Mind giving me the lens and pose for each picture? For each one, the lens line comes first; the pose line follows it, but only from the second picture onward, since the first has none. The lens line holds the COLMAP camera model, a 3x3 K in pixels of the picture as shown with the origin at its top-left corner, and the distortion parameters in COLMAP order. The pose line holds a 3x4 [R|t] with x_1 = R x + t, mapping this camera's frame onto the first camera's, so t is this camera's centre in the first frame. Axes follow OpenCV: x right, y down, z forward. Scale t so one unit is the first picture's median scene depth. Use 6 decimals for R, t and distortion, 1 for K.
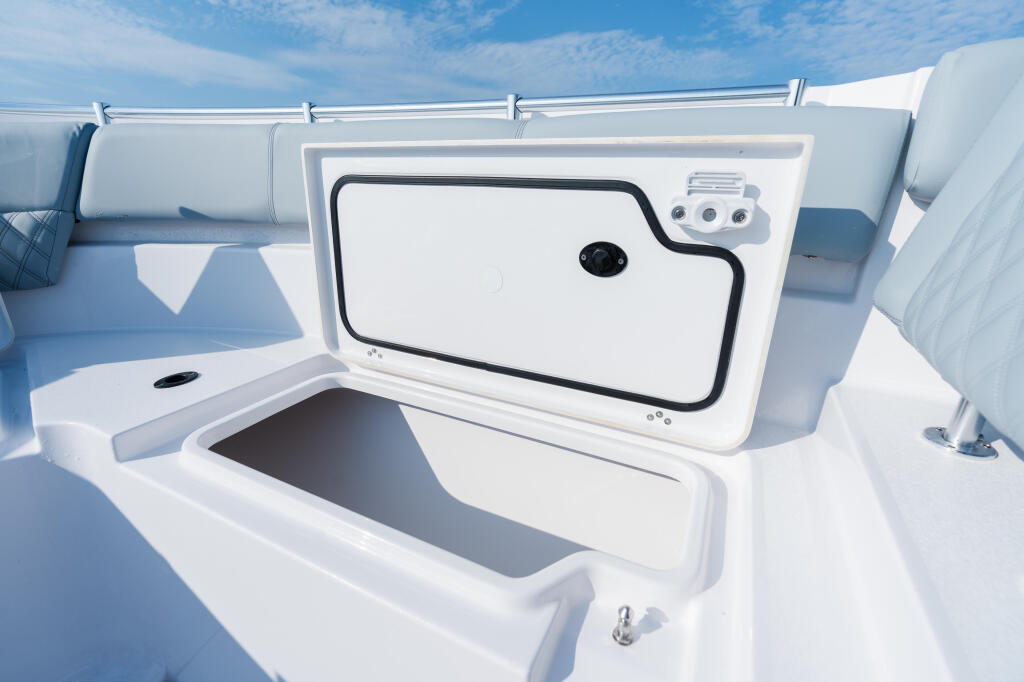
lens RADIAL K [[475.1, 0, 512.0], [0, 475.1, 341.0], [0, 0, 1]] dist [-0.010281, 0.000321]
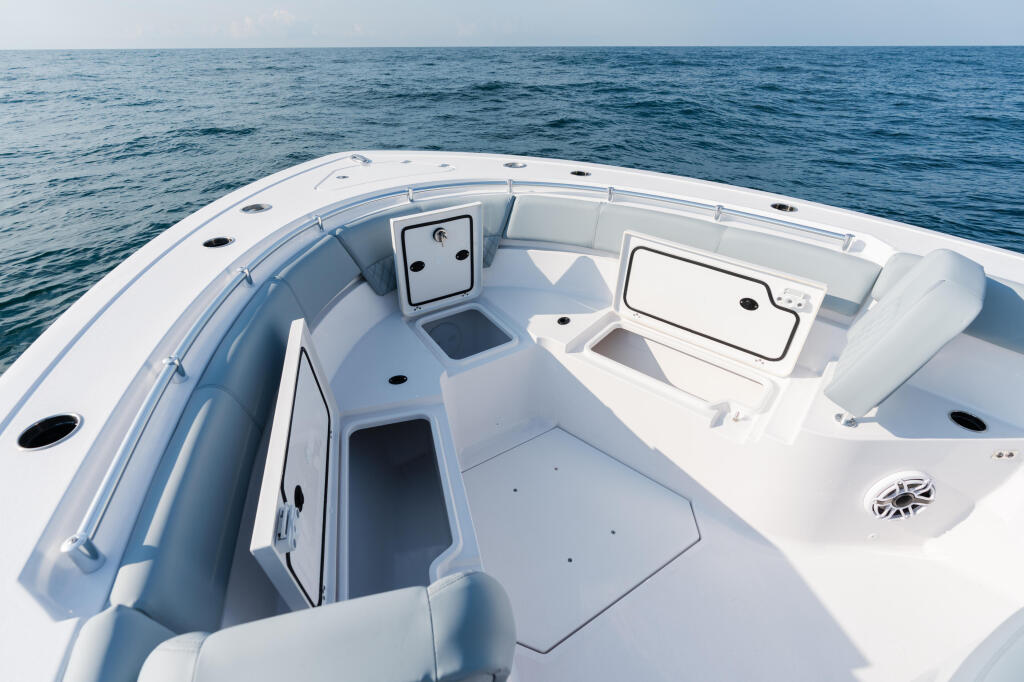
lens RADIAL K [[475.1, 0, 512.0], [0, 475.1, 341.0], [0, 0, 1]] dist [-0.010281, 0.000321]
pose [[0.972072, 0.124014, -0.199242, -0.546369], [-0.071876, 0.965501, 0.250282, -0.533234], [0.223407, -0.228971, 0.947450, -1.877151]]
